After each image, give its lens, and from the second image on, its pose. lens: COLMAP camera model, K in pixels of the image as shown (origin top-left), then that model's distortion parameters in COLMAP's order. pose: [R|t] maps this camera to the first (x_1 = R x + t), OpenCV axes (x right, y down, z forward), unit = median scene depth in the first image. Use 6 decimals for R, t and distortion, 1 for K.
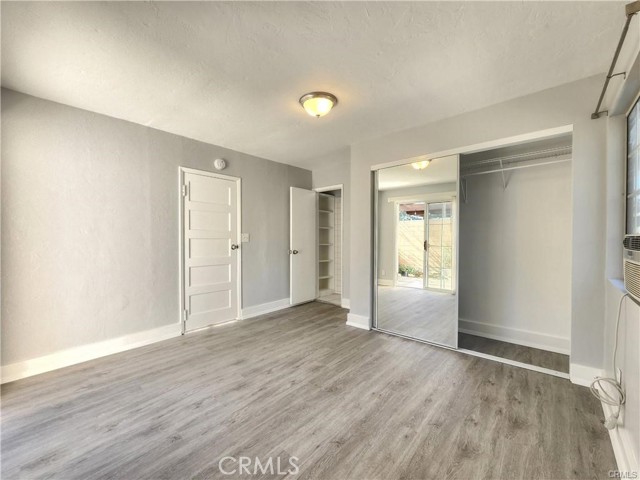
lens RADIAL K [[263.0, 0, 320.7], [0, 263.0, 239.8], [0, 0, 1]] dist [0.002818, -0.000486]
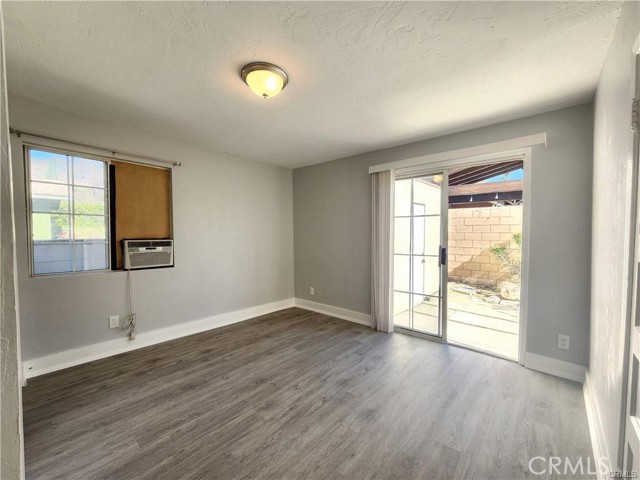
lens RADIAL K [[263.0, 0, 319.2], [0, 263.0, 241.8], [0, 0, 1]] dist [0.002818, -0.000486]
pose [[-0.999999, -0.000477, -0.001526, -0.205148], [-0.000537, 0.999225, 0.039354, -0.066465], [0.001506, 0.039355, -0.999224, 2.142462]]
